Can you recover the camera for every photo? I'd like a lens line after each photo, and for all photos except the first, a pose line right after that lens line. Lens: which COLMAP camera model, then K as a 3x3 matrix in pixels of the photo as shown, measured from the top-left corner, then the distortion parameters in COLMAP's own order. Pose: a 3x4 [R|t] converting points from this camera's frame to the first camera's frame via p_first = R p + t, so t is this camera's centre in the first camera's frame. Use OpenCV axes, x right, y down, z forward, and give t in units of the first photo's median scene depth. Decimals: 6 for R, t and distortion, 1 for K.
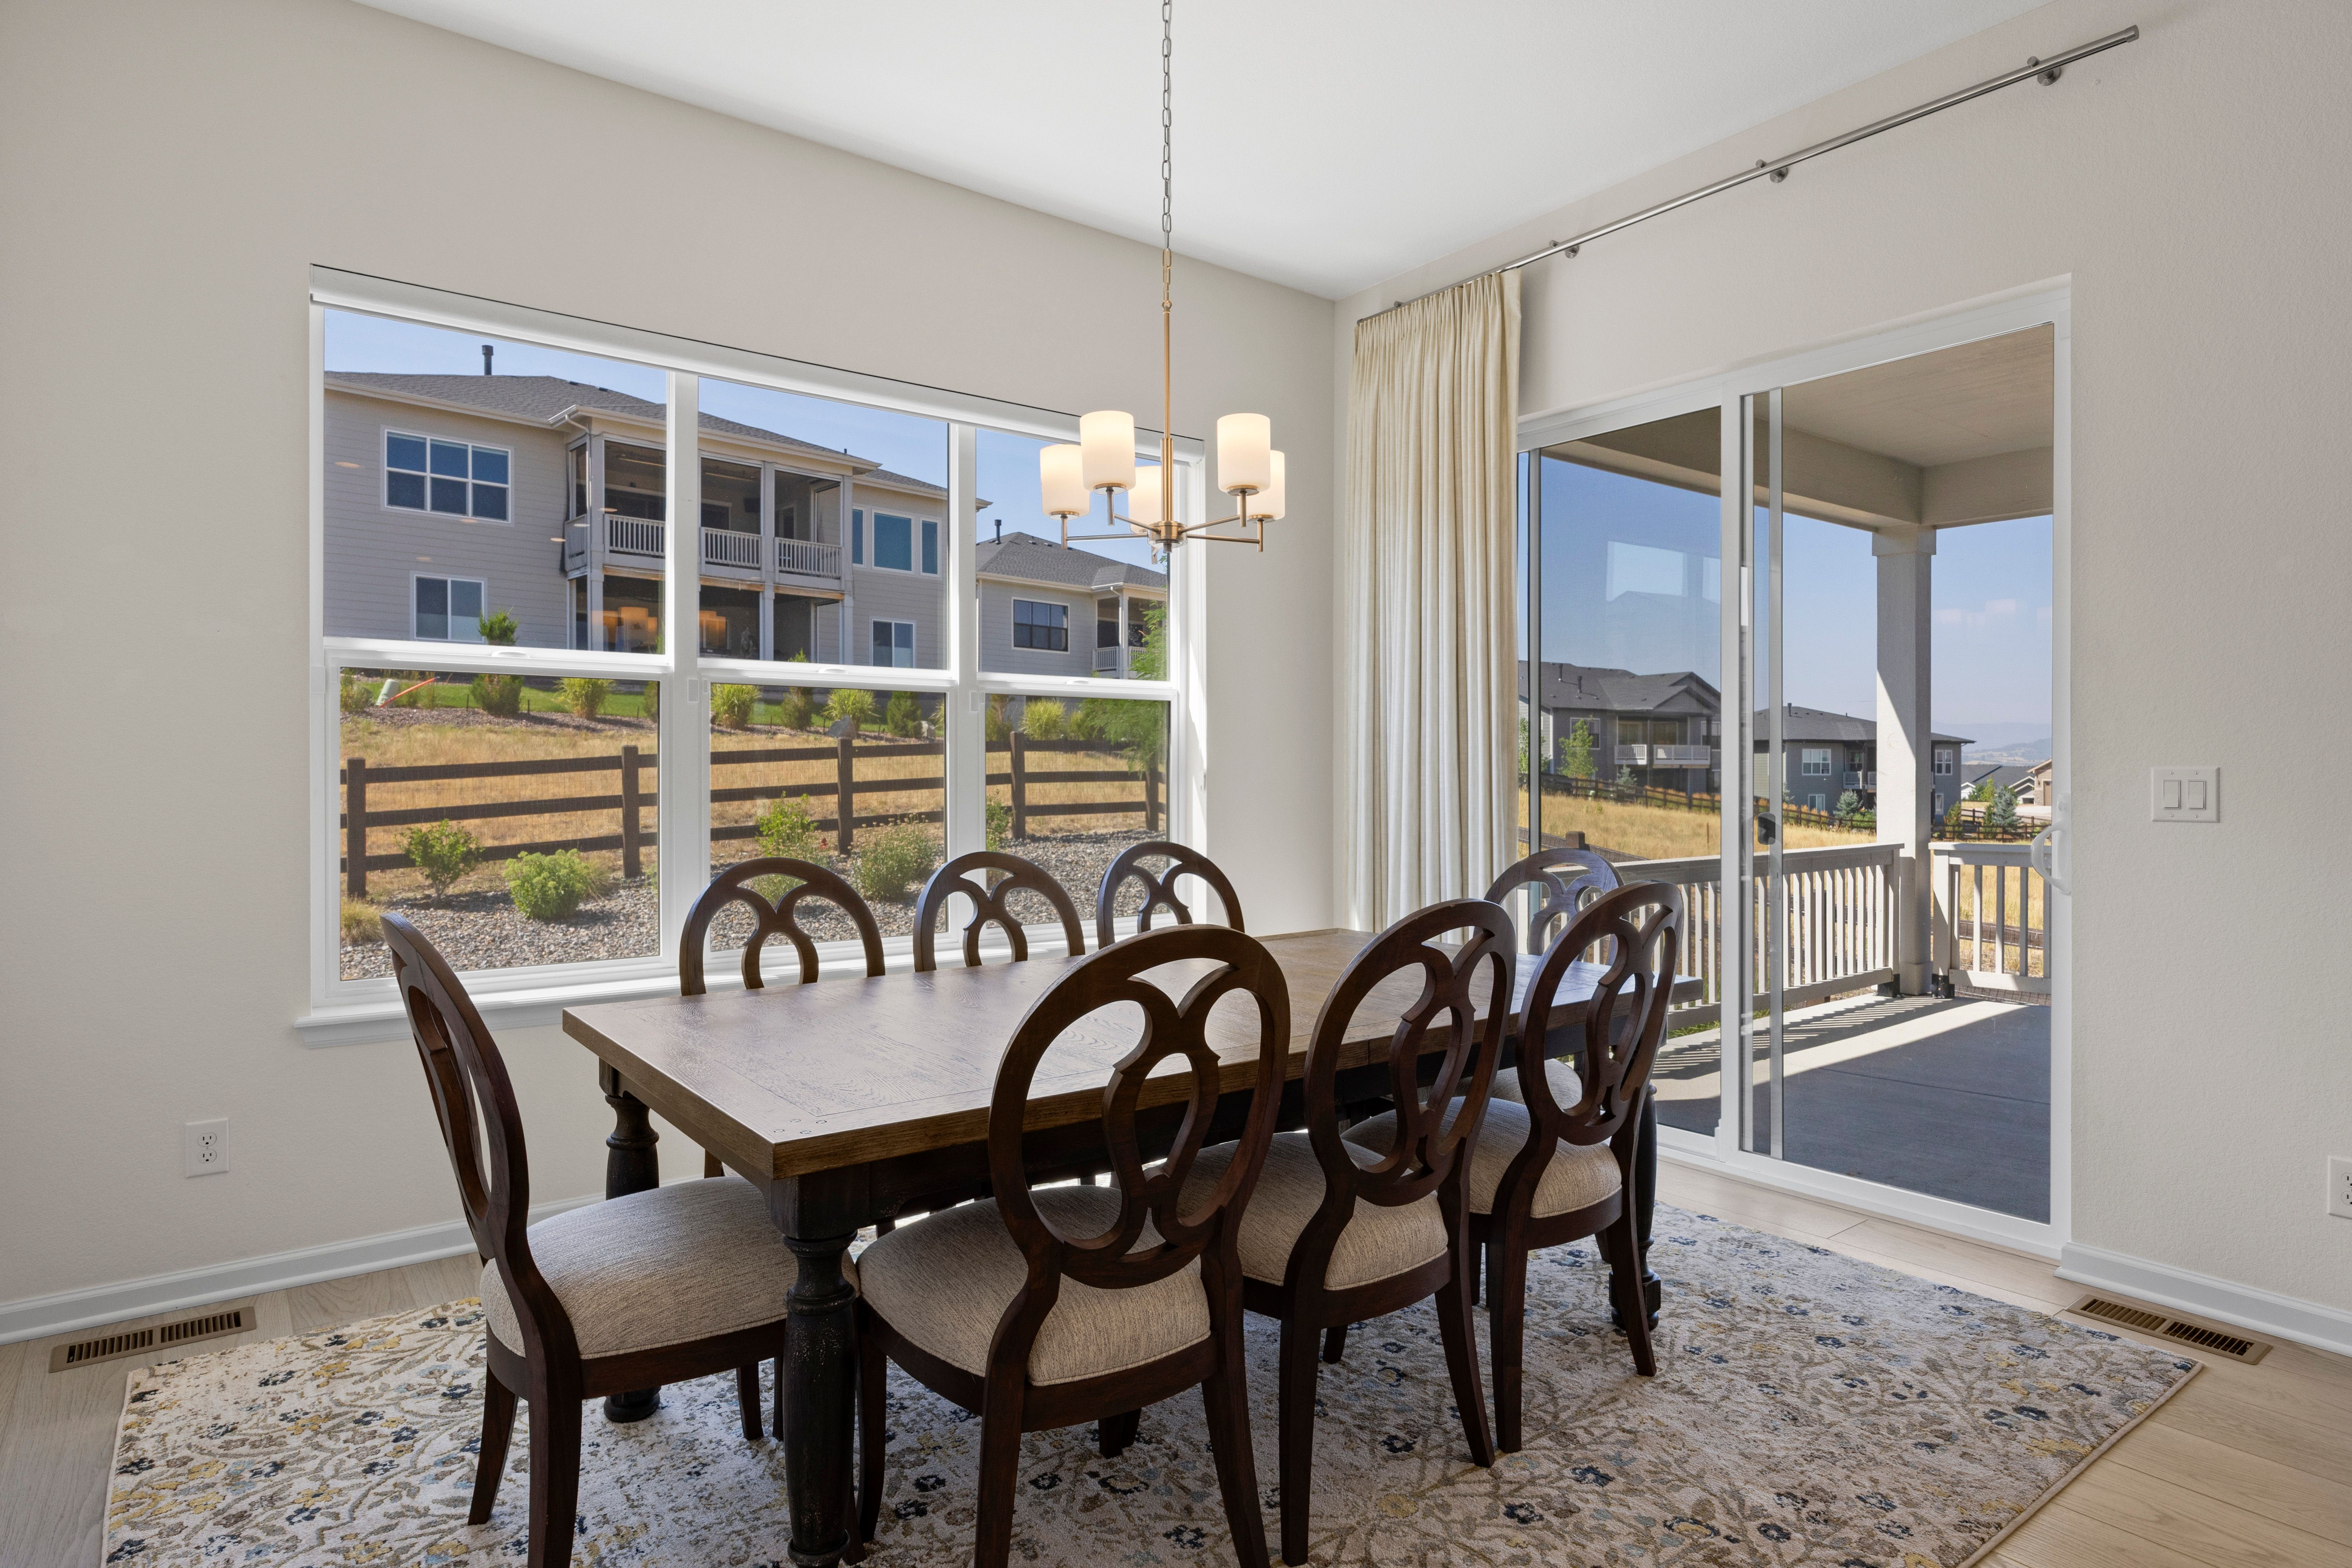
lens RADIAL K [[1295.9, 0, 1186.6], [0, 1295.9, 791.7], [0, 0, 1]] dist [-0.003331, -0.000491]
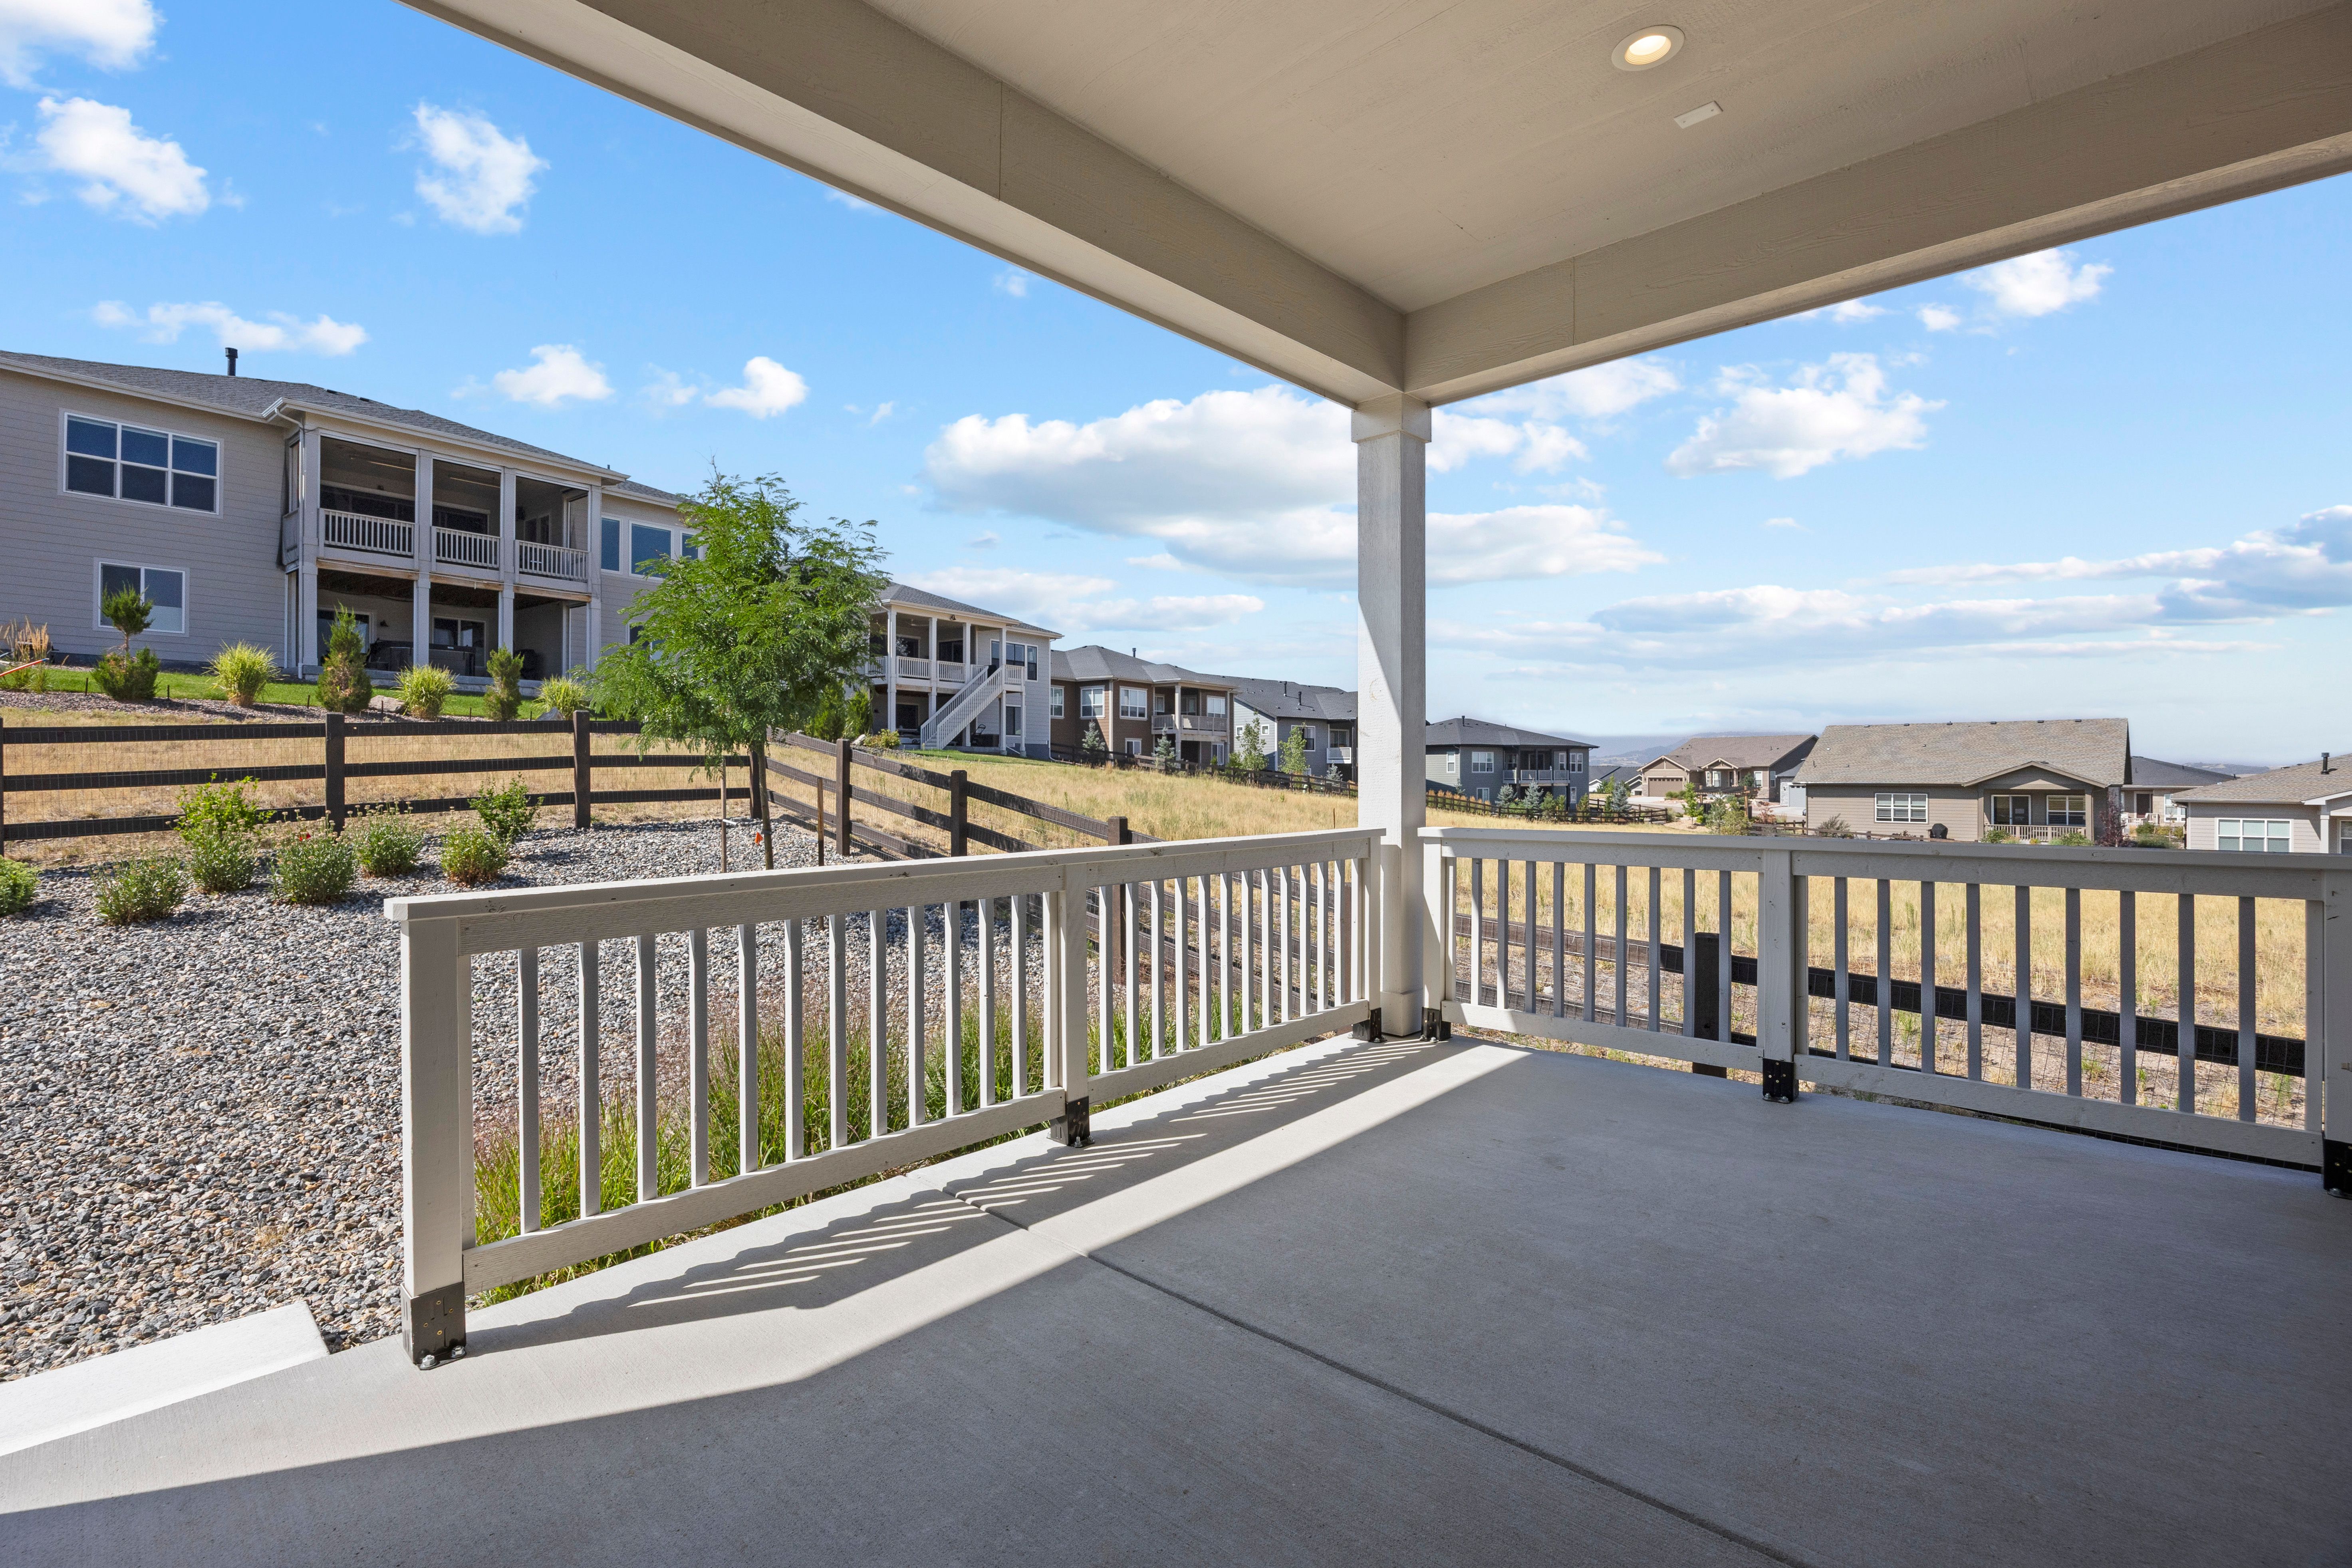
lens RADIAL K [[1025.3, 0, 1176.2], [0, 1025.3, 767.7], [0, 0, 1]] dist [-0.010058, -0.000390]
pose [[0.988922, 0.001488, 0.148427, 0.093721], [0.001495, 0.999799, -0.019987, 0.004711], [-0.148427, 0.019988, 0.988721, 0.119283]]
